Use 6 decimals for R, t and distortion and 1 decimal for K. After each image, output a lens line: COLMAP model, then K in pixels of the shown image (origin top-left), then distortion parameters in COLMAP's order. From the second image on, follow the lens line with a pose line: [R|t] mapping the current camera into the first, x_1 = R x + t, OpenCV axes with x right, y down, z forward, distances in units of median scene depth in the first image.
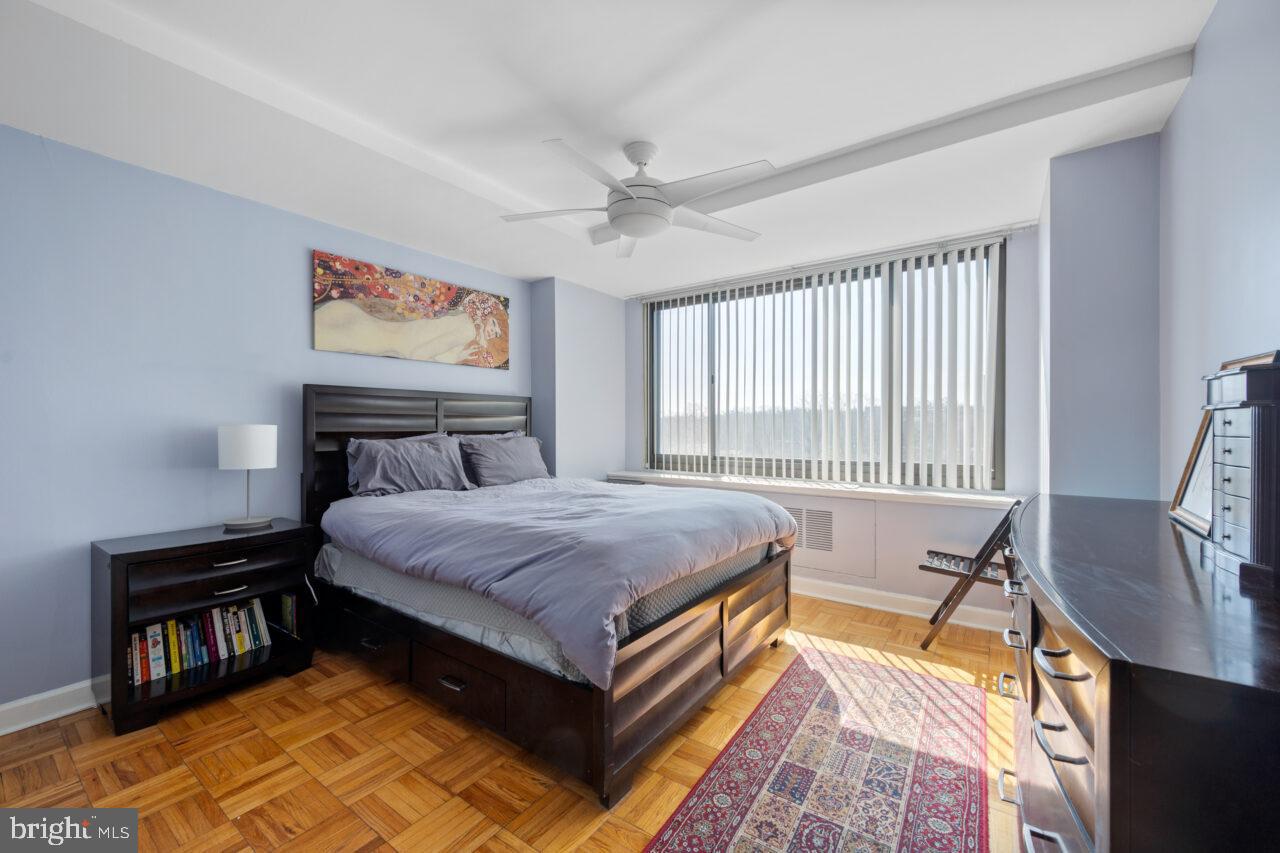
lens RADIAL K [[518.1, 0, 639.3], [0, 518.1, 420.9], [0, 0, 1]] dist [0.002898, 0.000214]
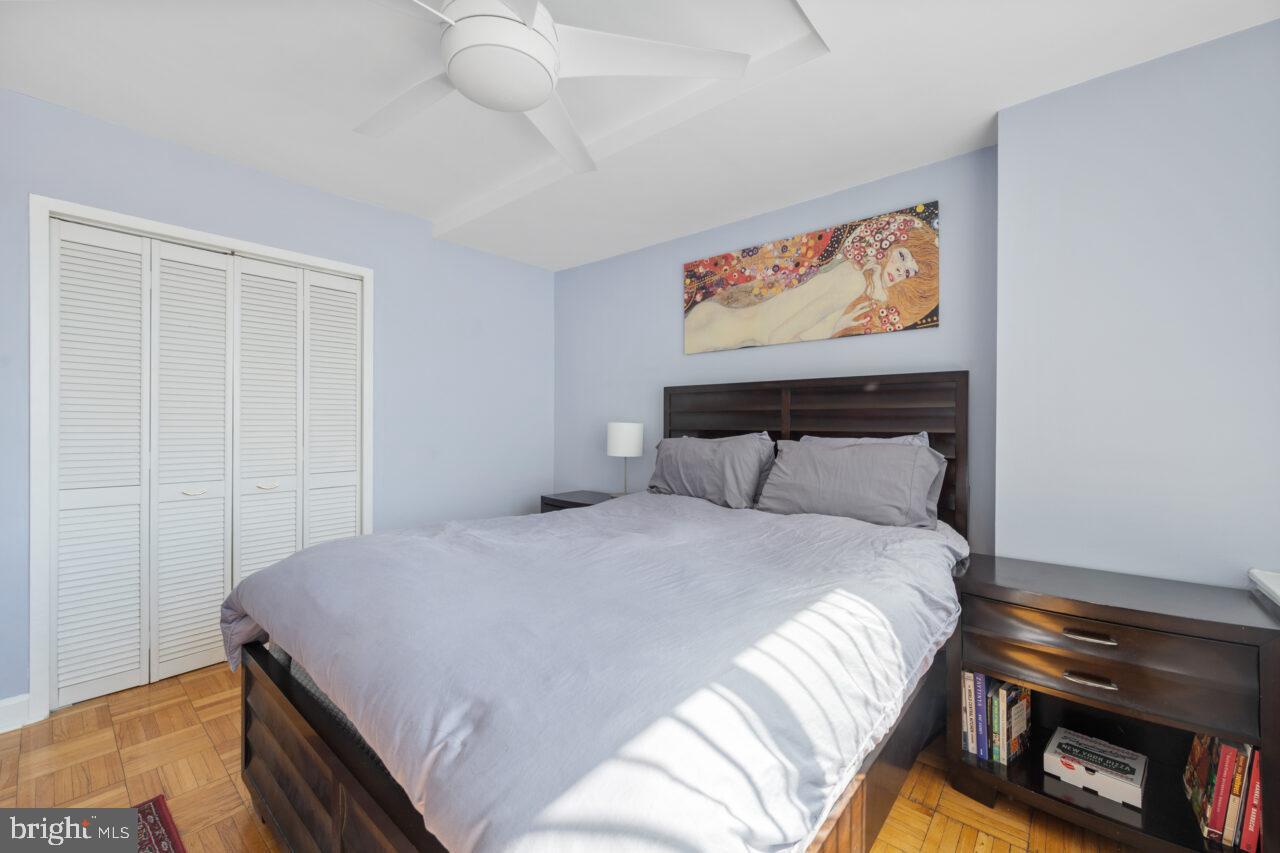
lens RADIAL K [[518.1, 0, 638.3], [0, 518.1, 418.6], [0, 0, 1]] dist [0.002898, 0.000214]
pose [[-0.091393, -0.015758, -0.995690, 0.407301], [0.001337, 0.999872, -0.015947, 0.013277], [0.995814, -0.002788, -0.091361, 0.864095]]
